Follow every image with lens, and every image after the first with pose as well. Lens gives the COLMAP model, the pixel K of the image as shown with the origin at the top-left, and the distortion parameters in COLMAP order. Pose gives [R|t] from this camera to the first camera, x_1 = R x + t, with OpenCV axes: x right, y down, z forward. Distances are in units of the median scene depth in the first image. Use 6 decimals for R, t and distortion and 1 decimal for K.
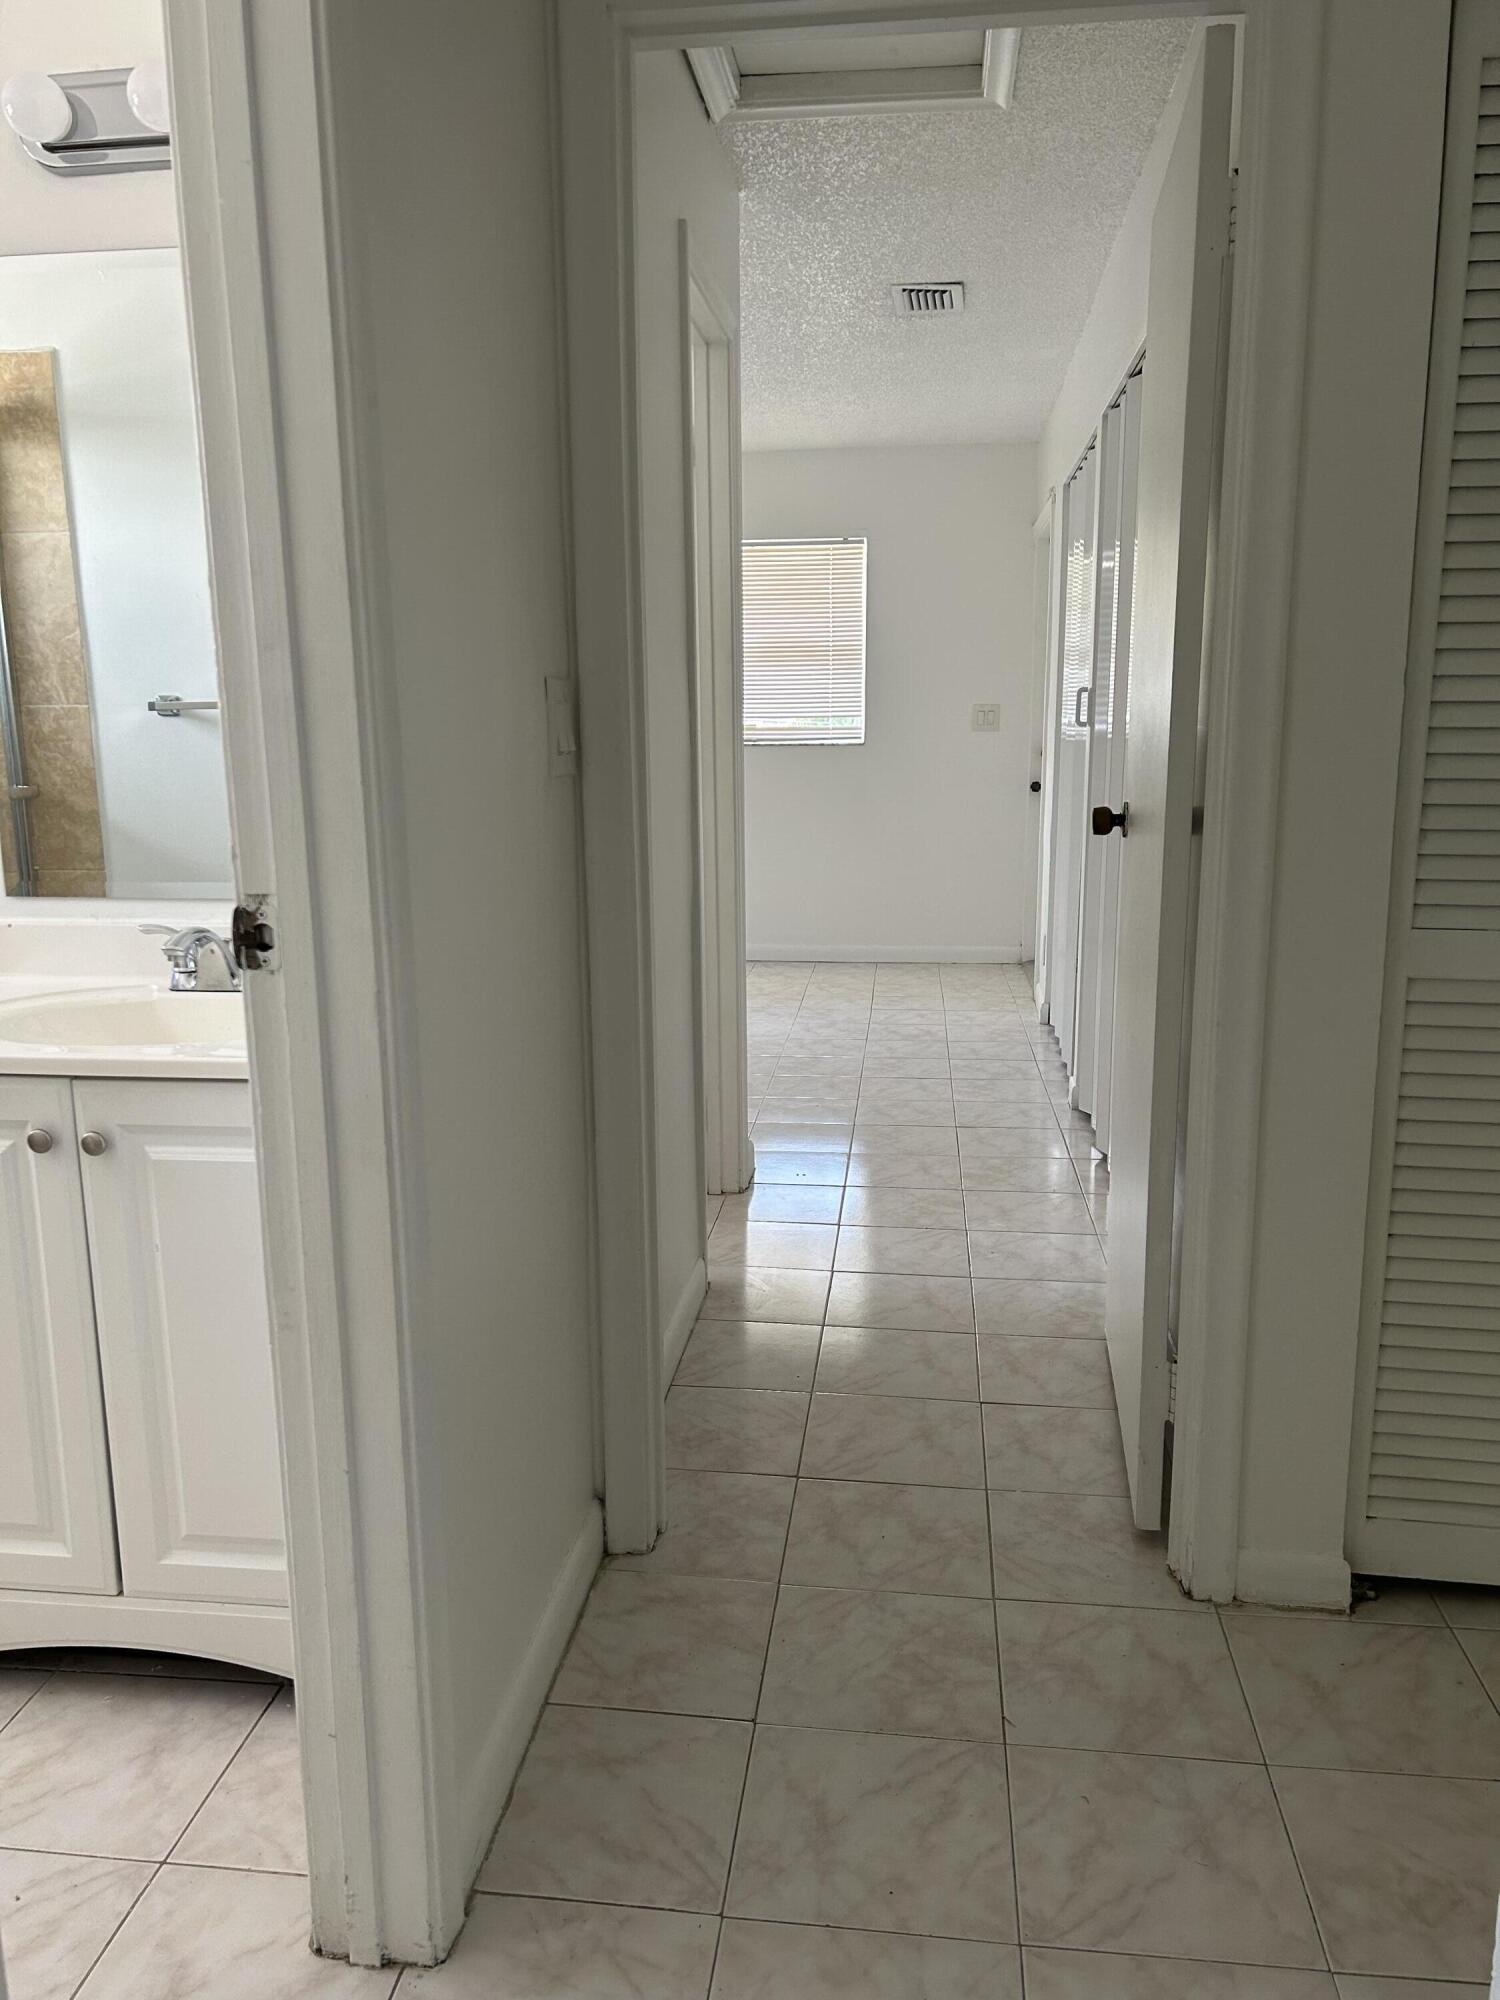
lens RADIAL K [[1491.0, 0, 746.0], [0, 1491.0, 996.3], [0, 0, 1]] dist [0.090971, -0.140992]
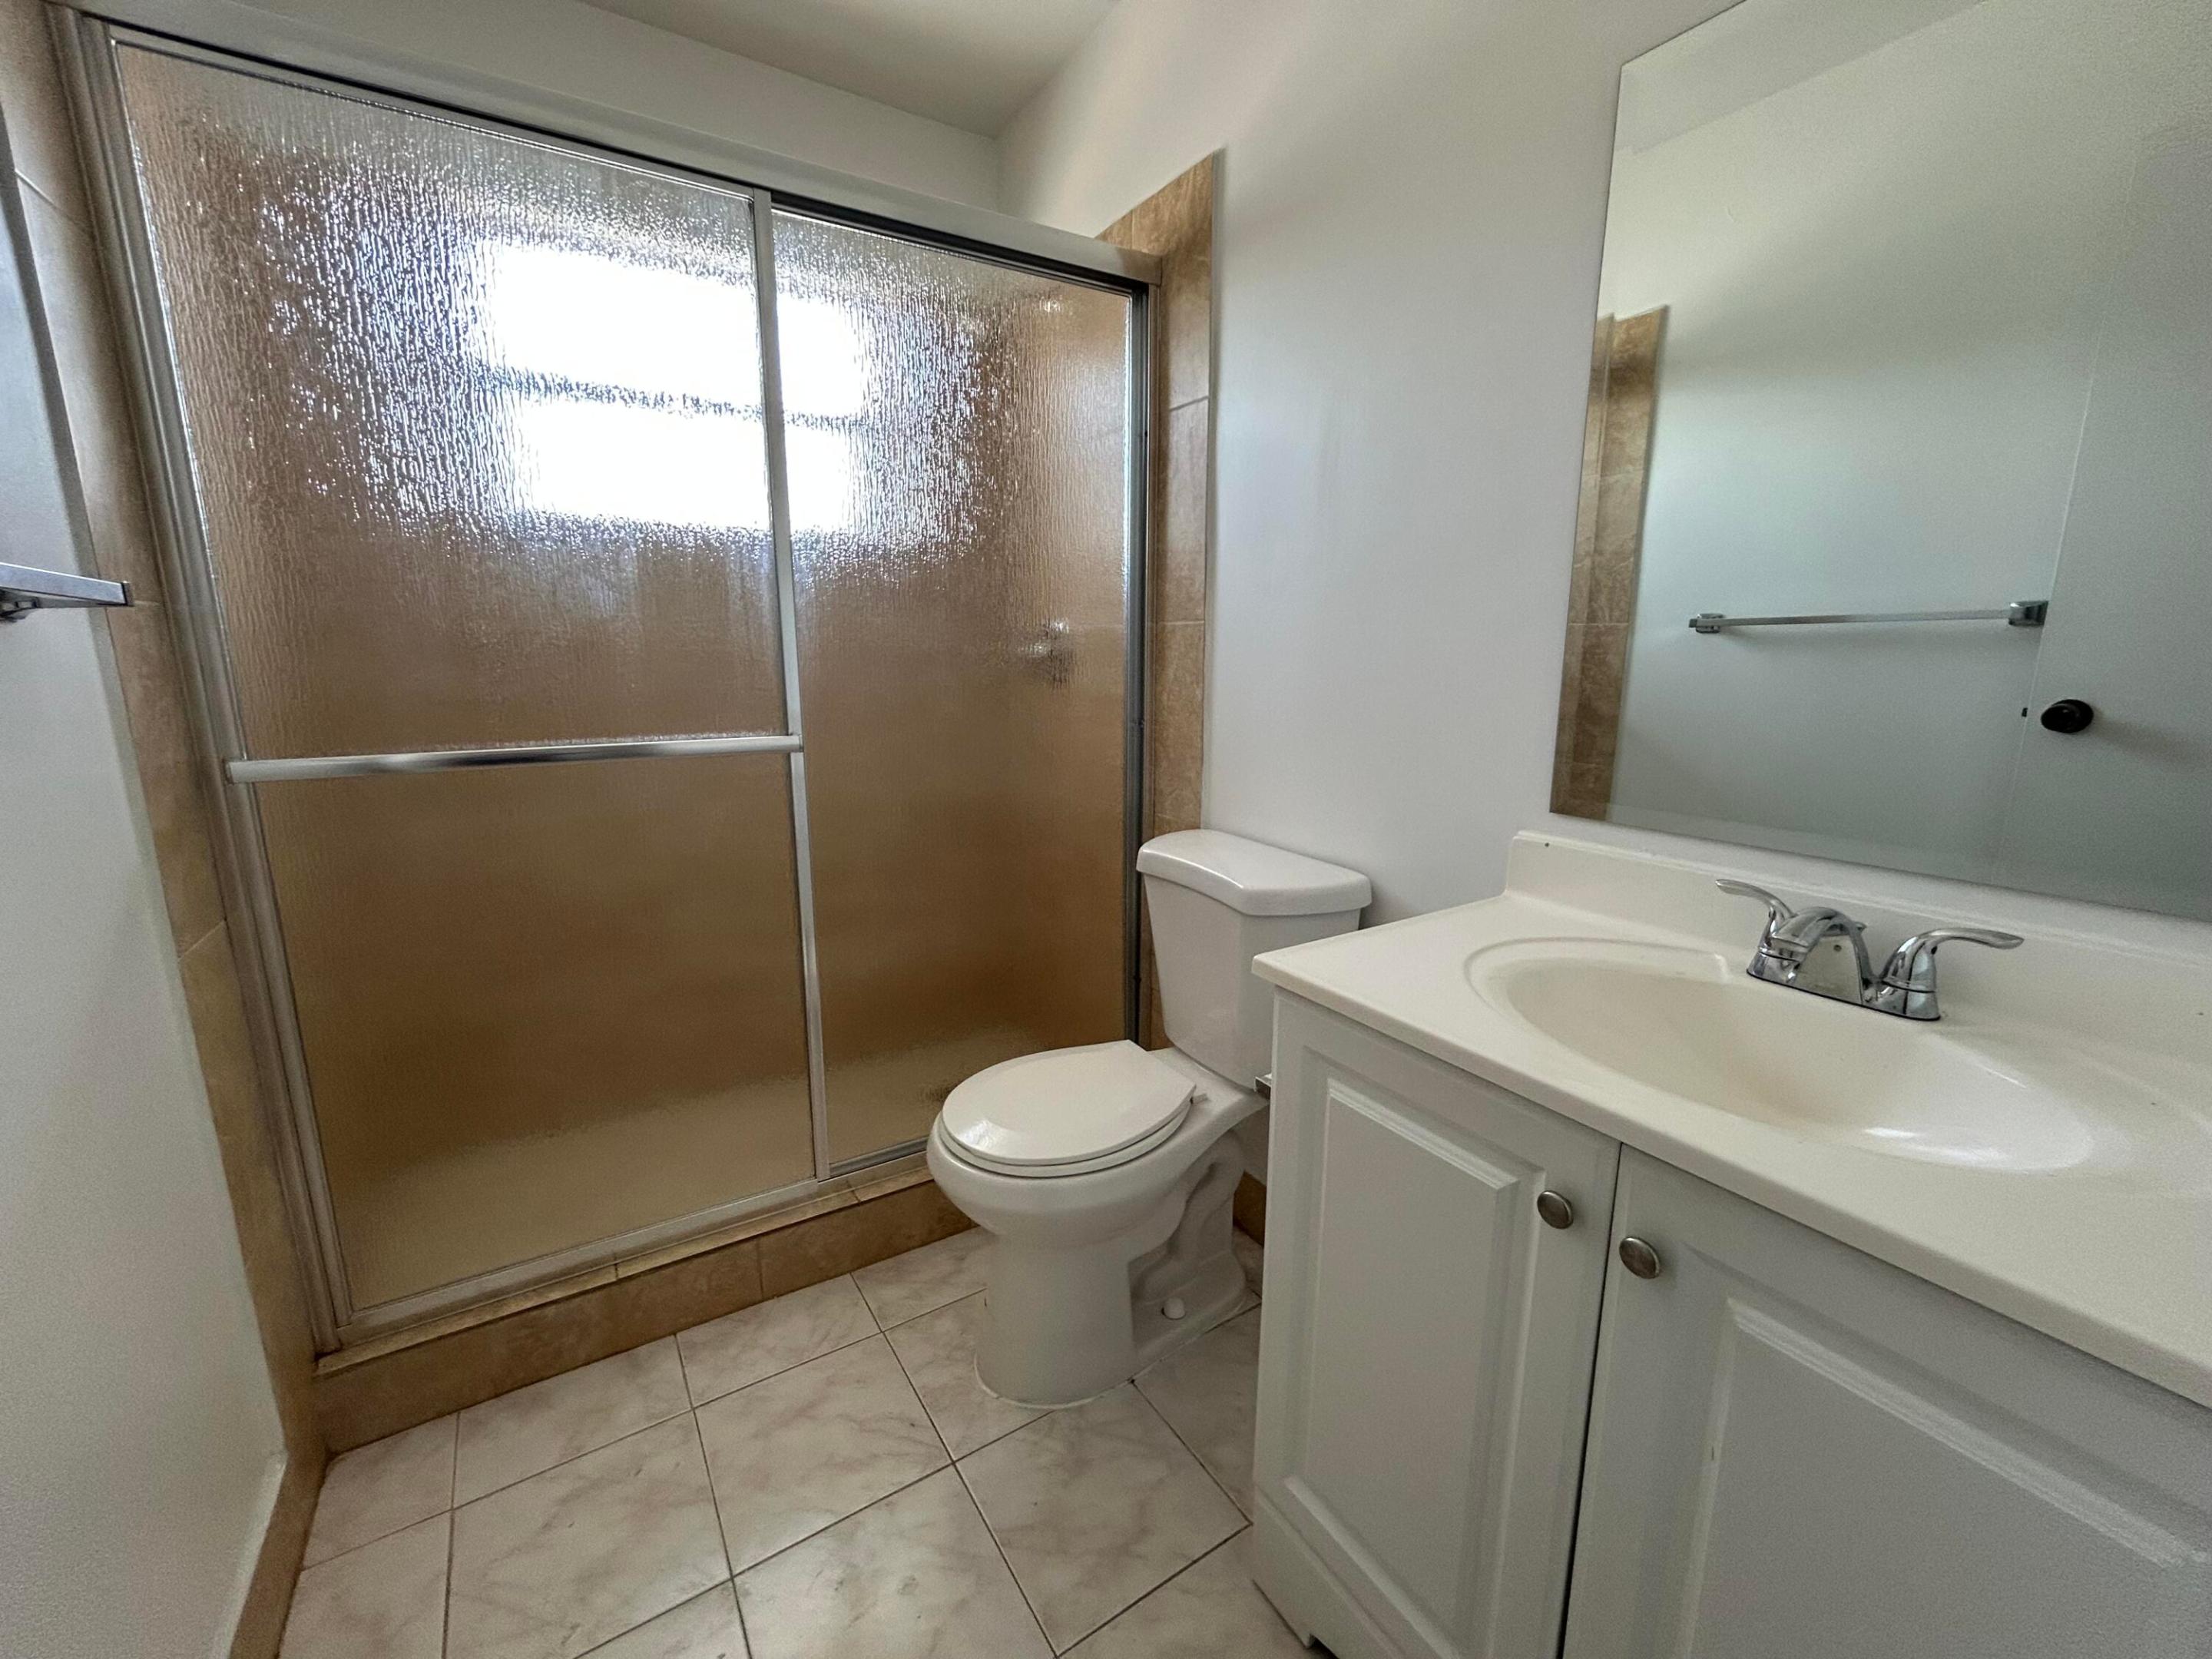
lens RADIAL K [[900.3, 0, 1104.7], [0, 900.3, 826.9], [0, 0, 1]] dist [0.001682, 0.000457]
pose [[0.637520, 0.169797, -0.751490, -0.152721], [-0.160432, 0.983287, 0.086071, -0.036718], [0.753545, 0.065691, 0.654106, 0.270310]]
